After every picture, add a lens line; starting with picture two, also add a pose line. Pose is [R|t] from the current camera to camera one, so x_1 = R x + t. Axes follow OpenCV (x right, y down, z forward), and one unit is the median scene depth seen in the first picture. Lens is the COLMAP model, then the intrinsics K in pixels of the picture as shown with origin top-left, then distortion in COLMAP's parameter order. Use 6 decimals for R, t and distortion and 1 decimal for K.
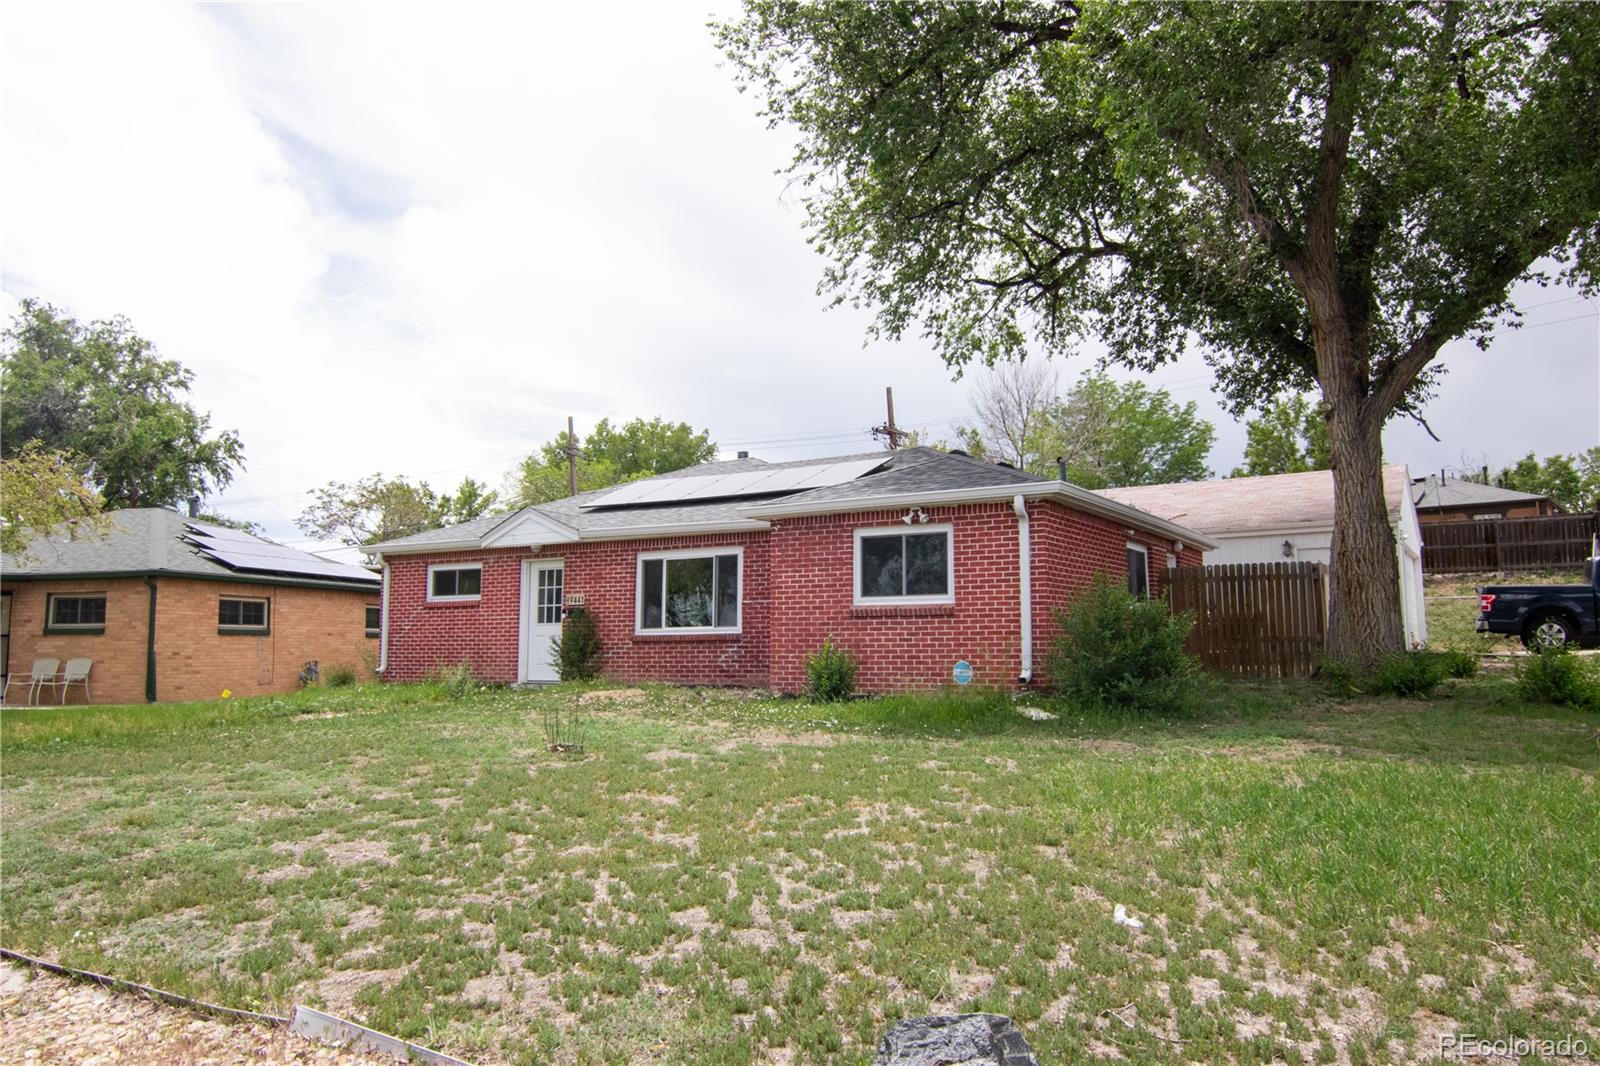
lens RADIAL K [[1157.6, 0, 800.0], [0, 1157.6, 533.0], [0, 0, 1]] dist [-0.002490, -0.004584]
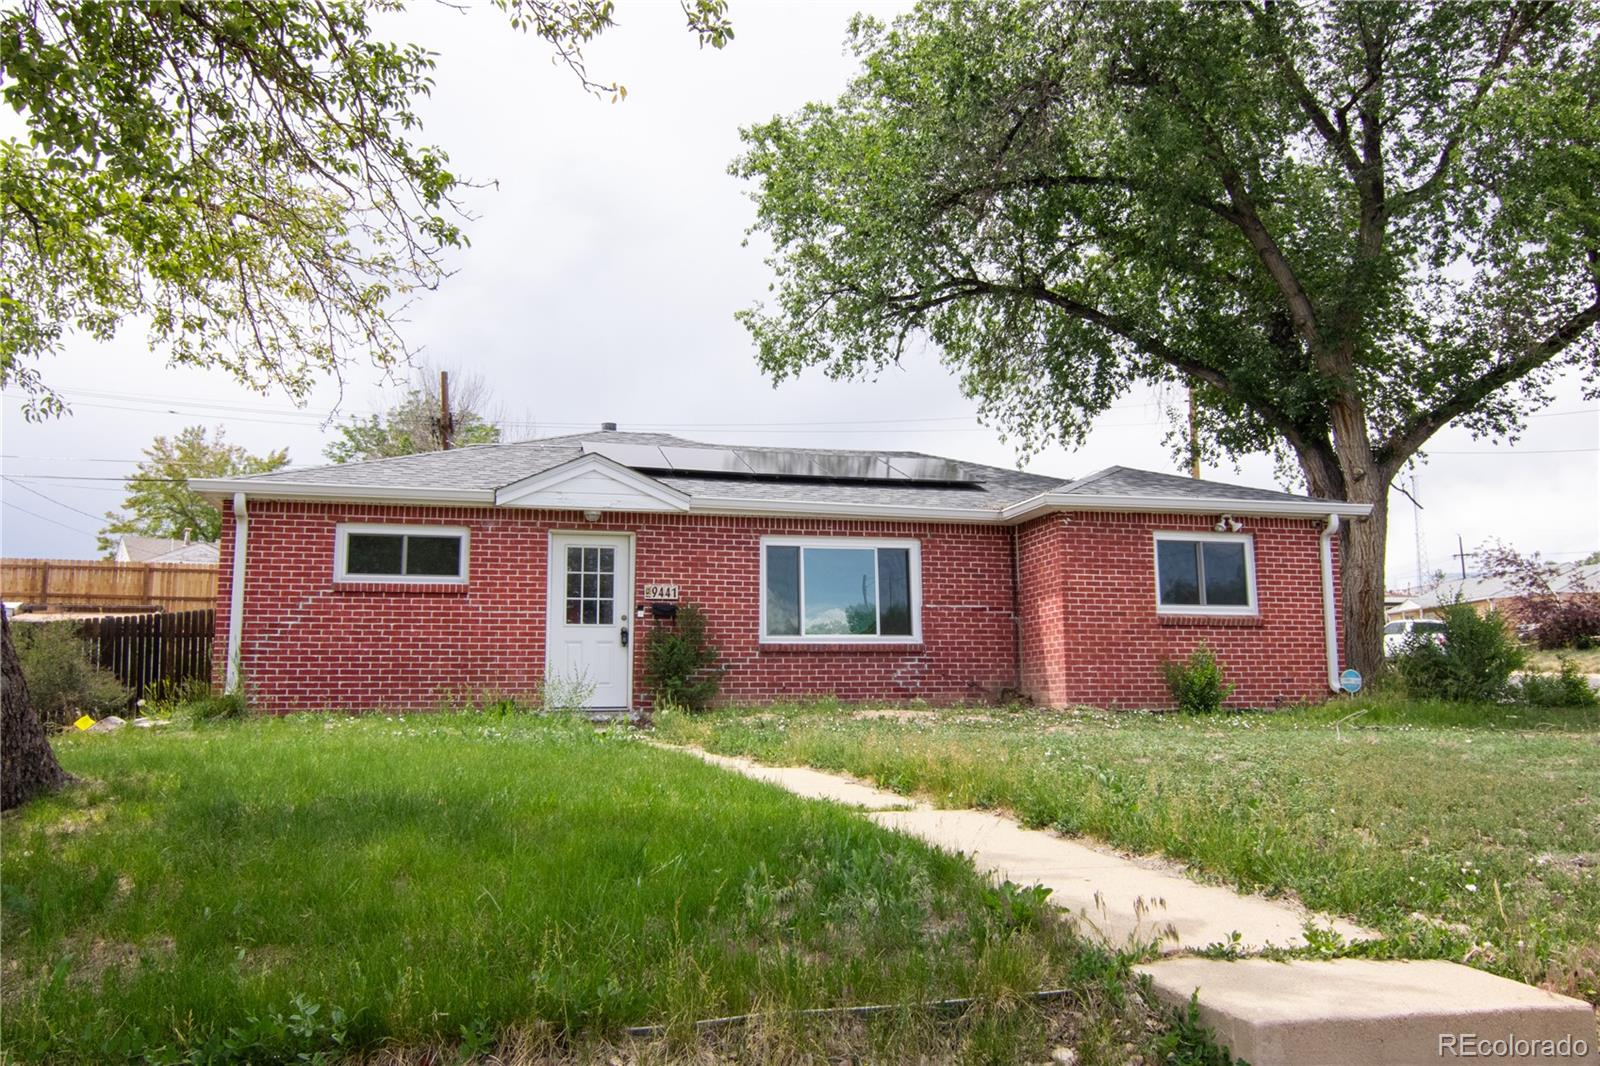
lens RADIAL K [[1204.1, 0, 800.0], [0, 1204.1, 533.0], [0, 0, 1]] dist [-0.008159, -0.004203]
pose [[0.708086, 0.100334, 0.698962, -0.722676], [-0.067423, 0.994938, -0.074518, 0.077743], [-0.702900, 0.005639, 0.711266, 0.446864]]
